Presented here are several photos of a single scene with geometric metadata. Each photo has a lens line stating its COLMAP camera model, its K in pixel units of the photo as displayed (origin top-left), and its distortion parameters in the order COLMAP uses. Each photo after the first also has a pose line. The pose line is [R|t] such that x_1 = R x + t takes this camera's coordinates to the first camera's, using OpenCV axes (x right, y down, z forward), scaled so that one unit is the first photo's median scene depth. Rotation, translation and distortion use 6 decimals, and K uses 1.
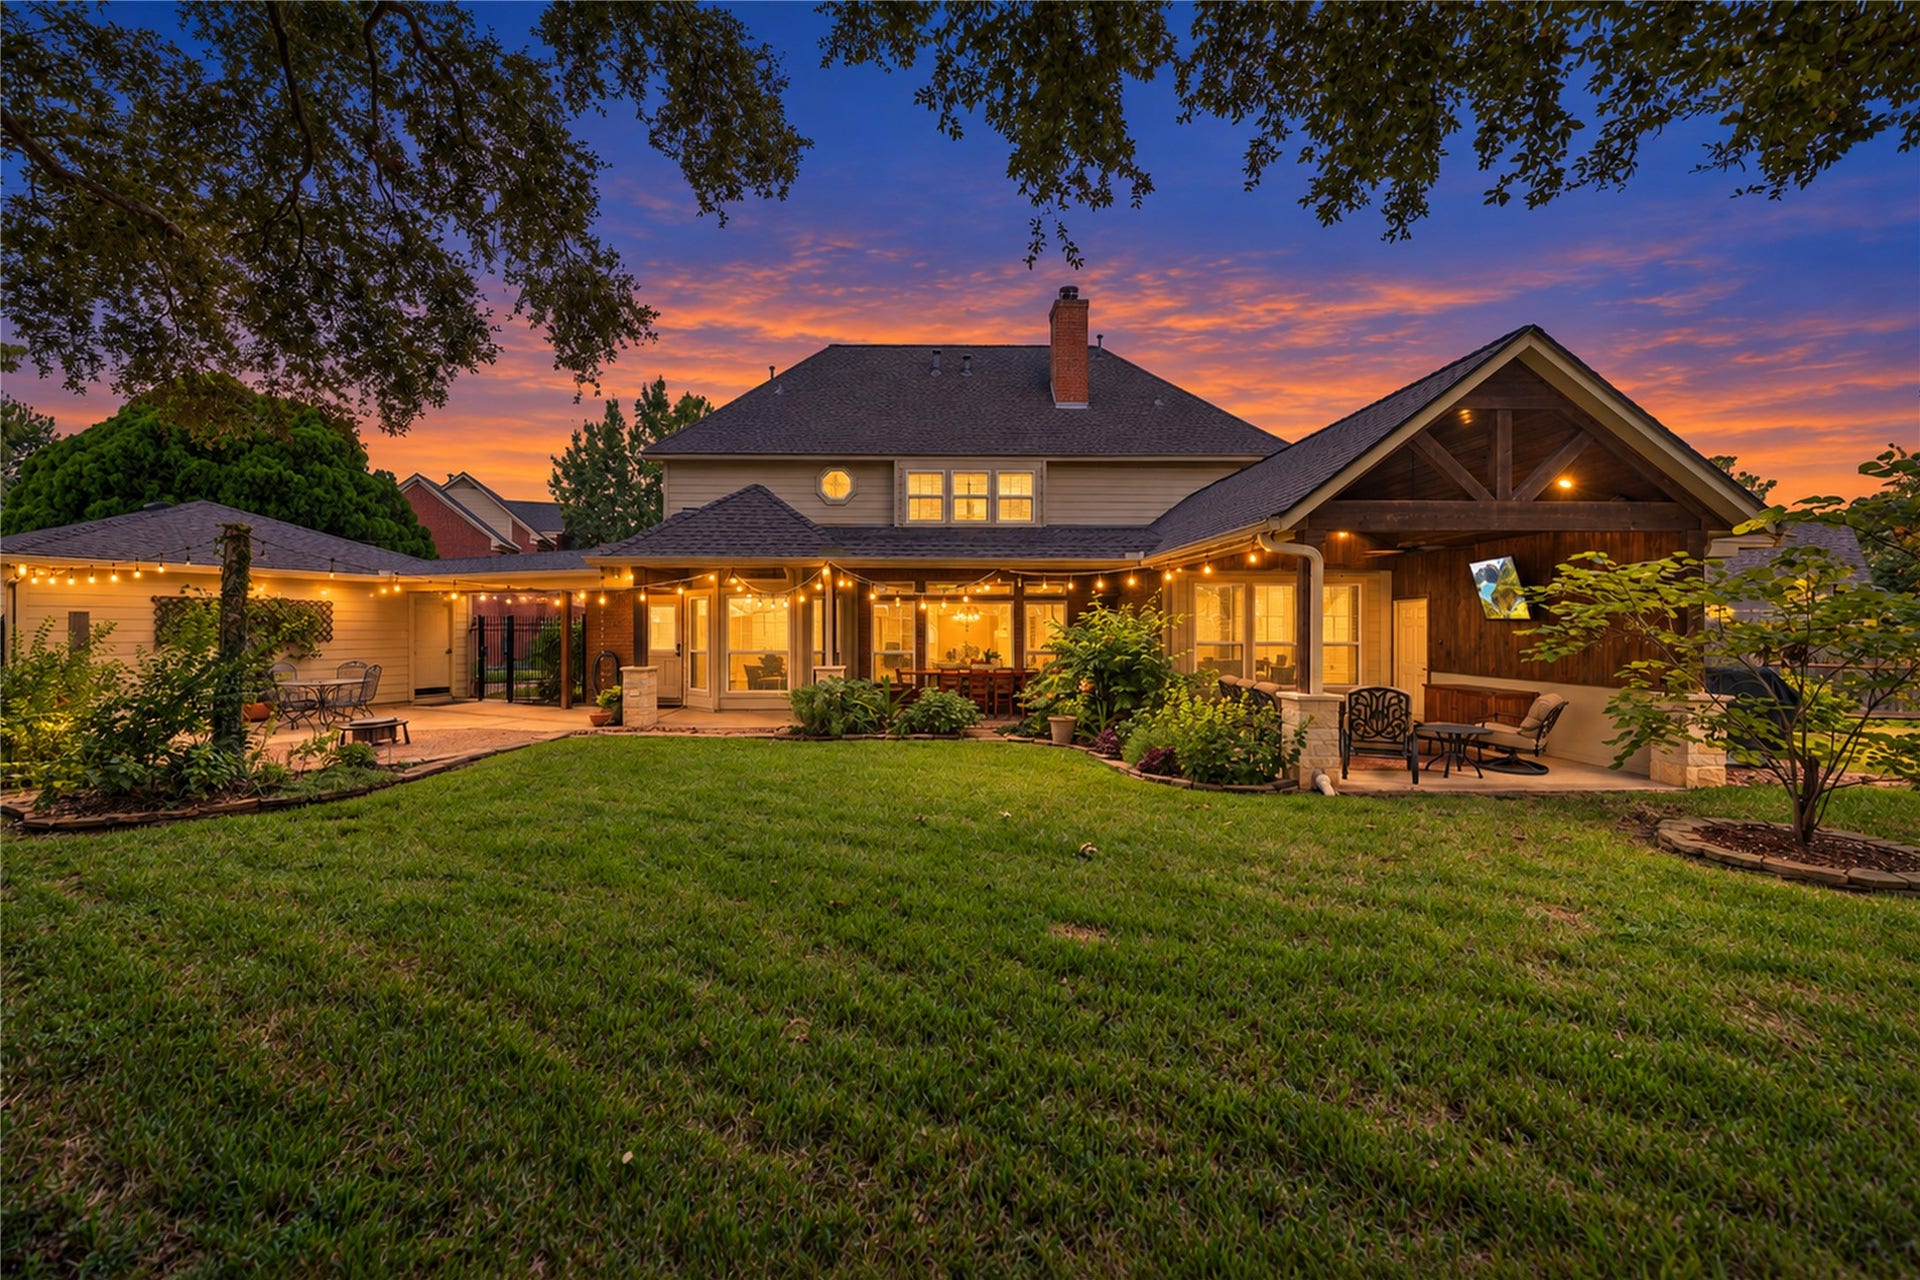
lens RADIAL K [[782.5, 0, 960.1], [0, 782.5, 629.8], [0, 0, 1]] dist [-0.000537, -0.000274]
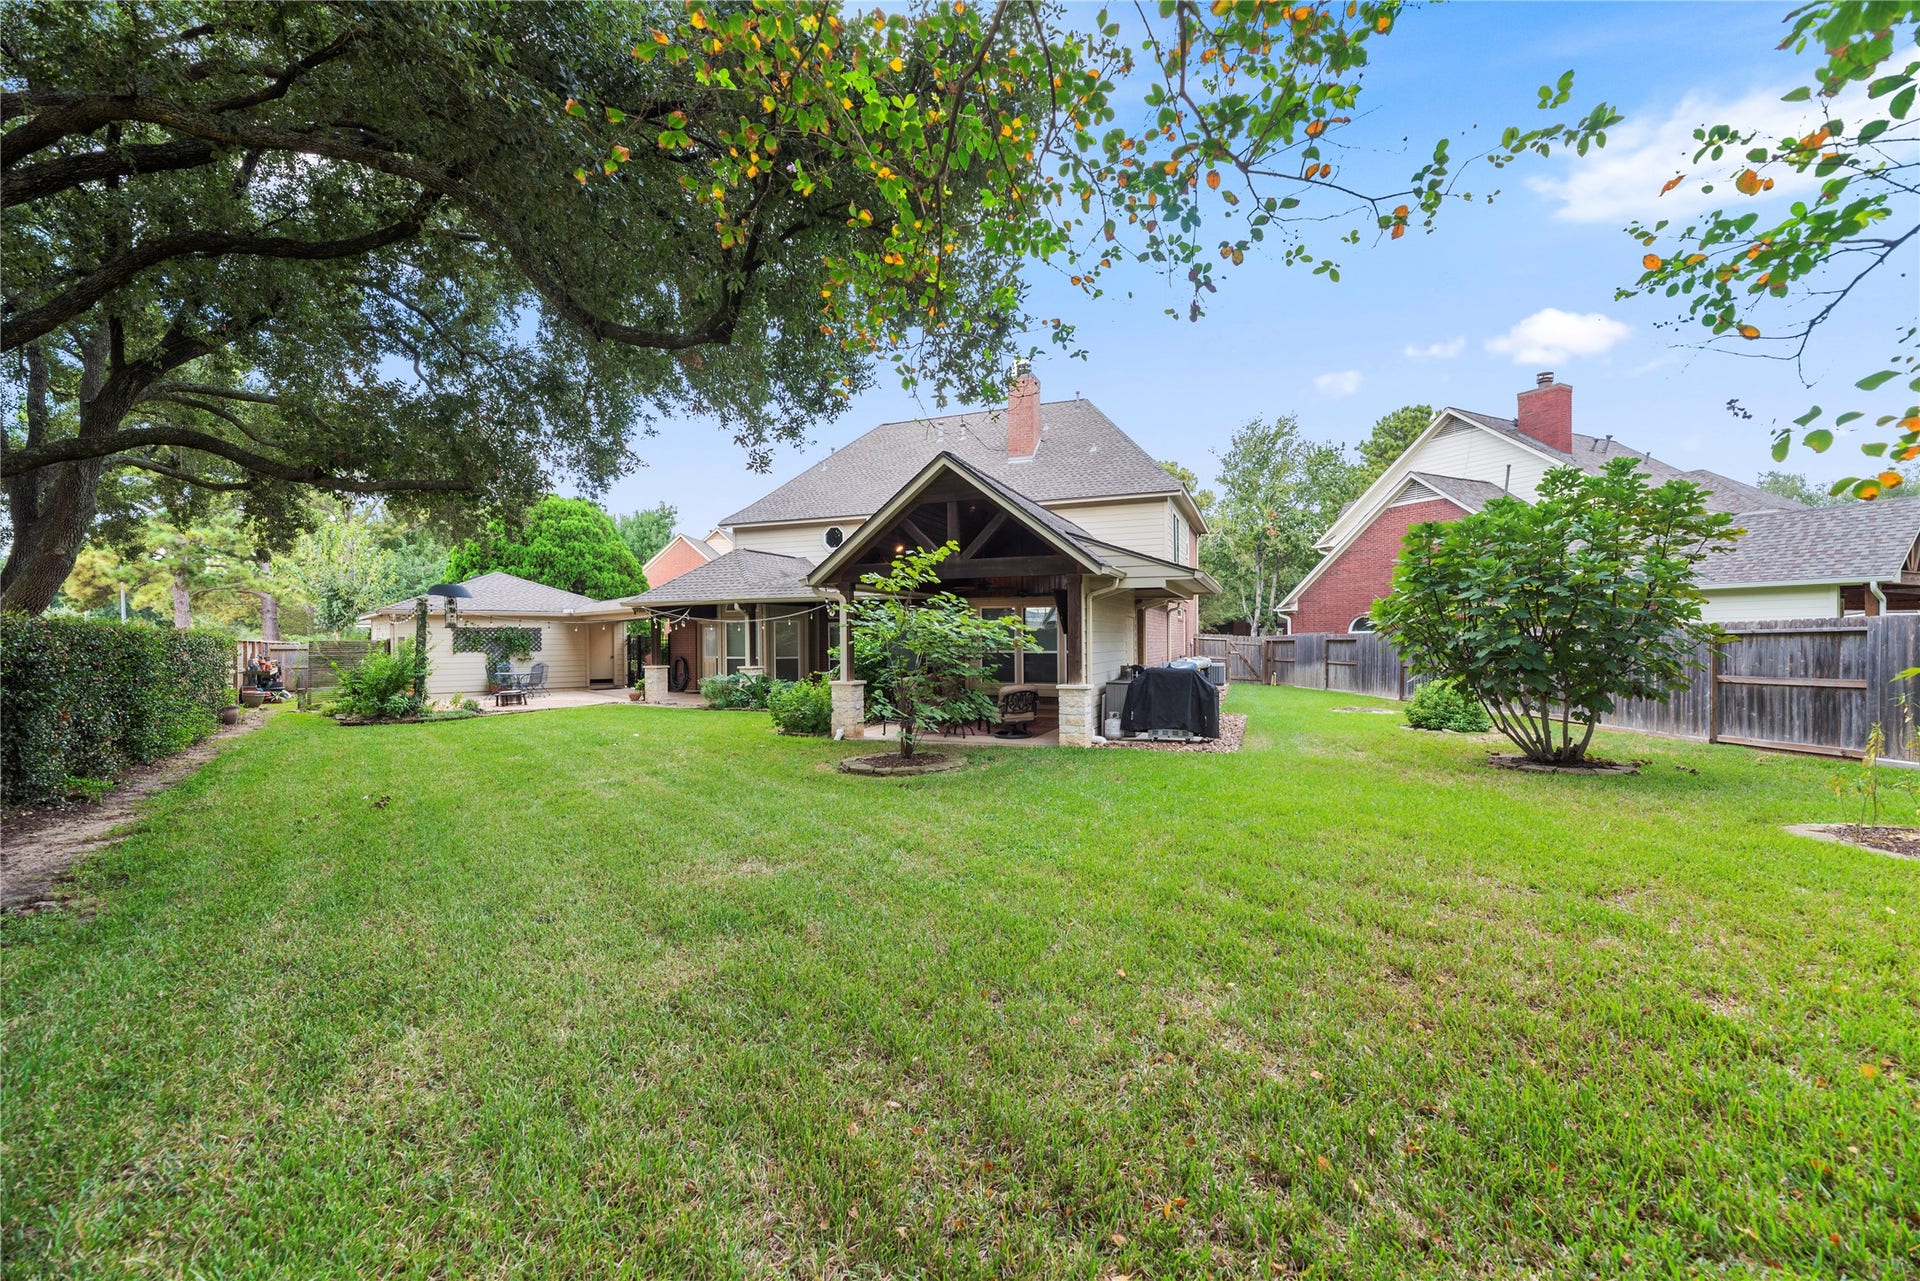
lens RADIAL K [[782.5, 0, 956.6], [0, 782.5, 638.6], [0, 0, 1]] dist [-0.000537, -0.000274]
pose [[0.919445, -0.008351, -0.393130, 0.885520], [0.009442, 0.999955, 0.000841, -0.006254], [0.393106, -0.004486, 0.919482, -0.292369]]
